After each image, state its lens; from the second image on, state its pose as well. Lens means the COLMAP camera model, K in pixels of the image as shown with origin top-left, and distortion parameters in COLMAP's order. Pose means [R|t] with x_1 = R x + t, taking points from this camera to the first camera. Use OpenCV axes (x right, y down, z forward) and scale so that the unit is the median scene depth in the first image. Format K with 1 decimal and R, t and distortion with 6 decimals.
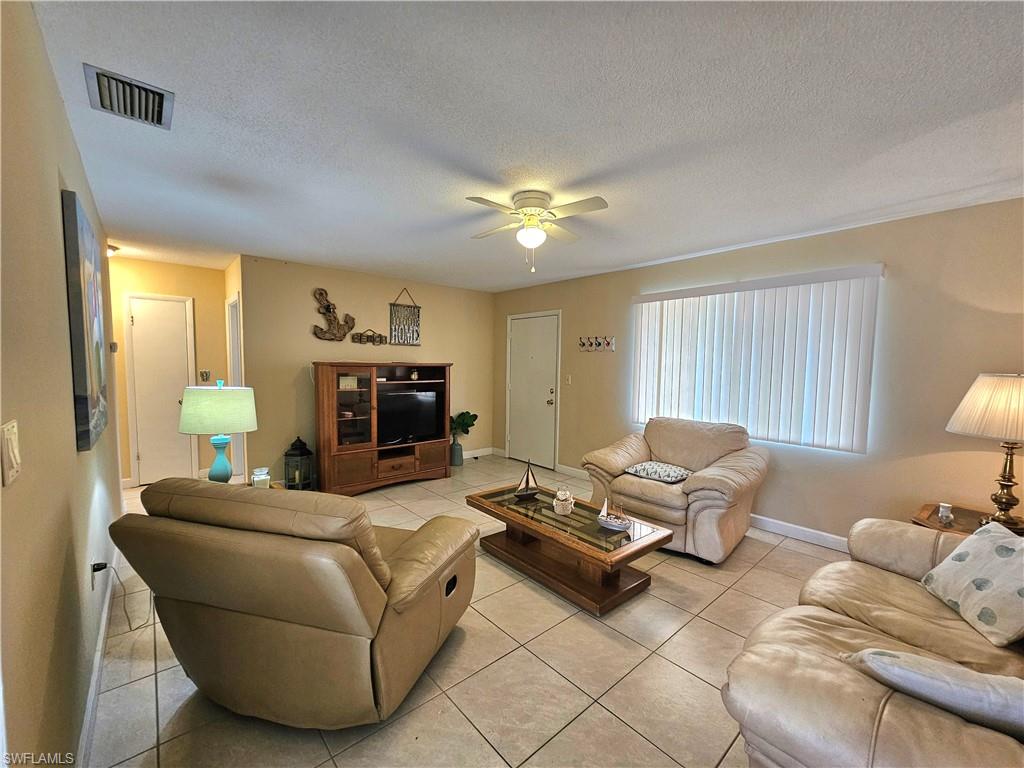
lens RADIAL K [[424.7, 0, 516.6], [0, 424.7, 391.5], [0, 0, 1]] dist [-0.001357, -0.000037]
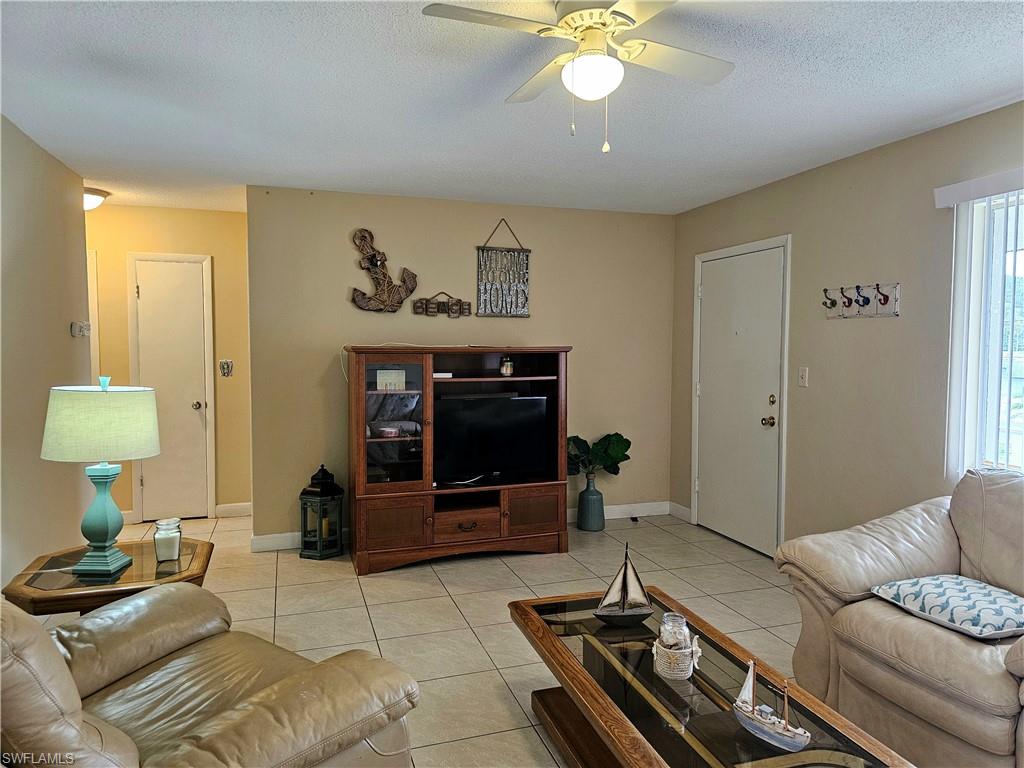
lens RADIAL K [[694.3, 0, 517.4], [0, 694.3, 378.3], [0, 0, 1]] dist [0.064491, -0.057260]
pose [[0.918365, 0.006992, -0.395672, 0.155676], [-0.015543, 0.999710, -0.018409, -0.007503], [0.395428, 0.023057, 0.918207, 0.148889]]
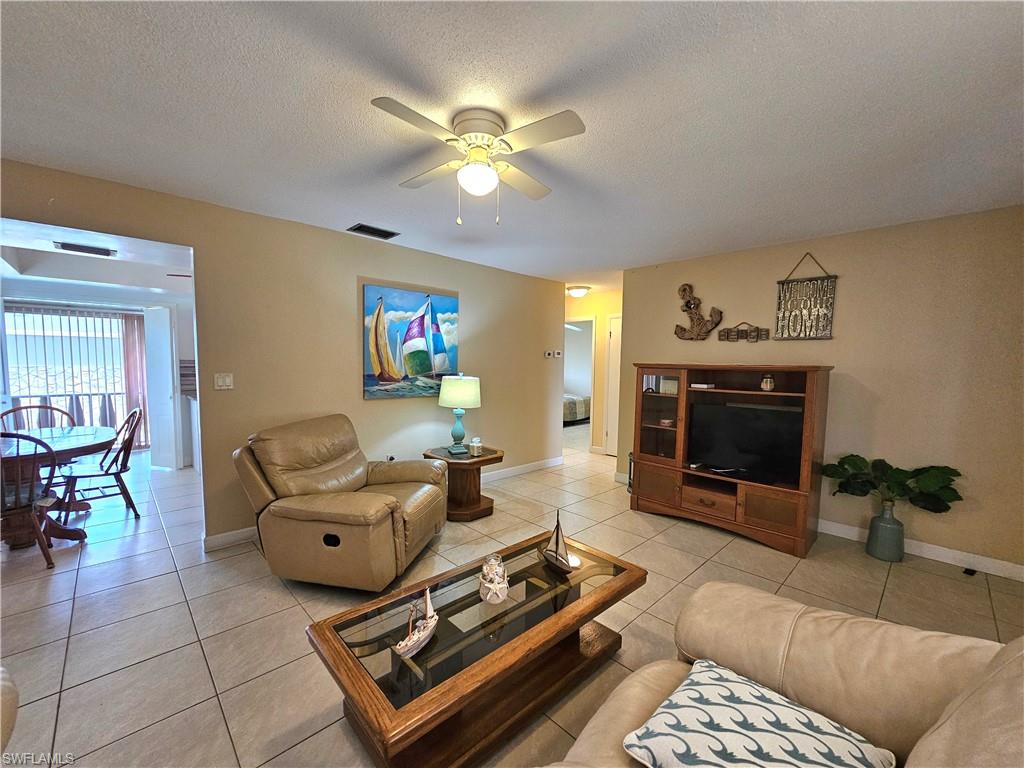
lens RADIAL K [[416.0, 0, 512.4], [0, 416.0, 393.1], [0, 0, 1]] dist [-0.002449, -0.000056]
pose [[0.029812, 0.061492, -0.997662, 0.431828], [-0.081149, 0.994960, 0.058901, -0.031390], [0.996256, 0.079204, 0.034652, 0.613848]]
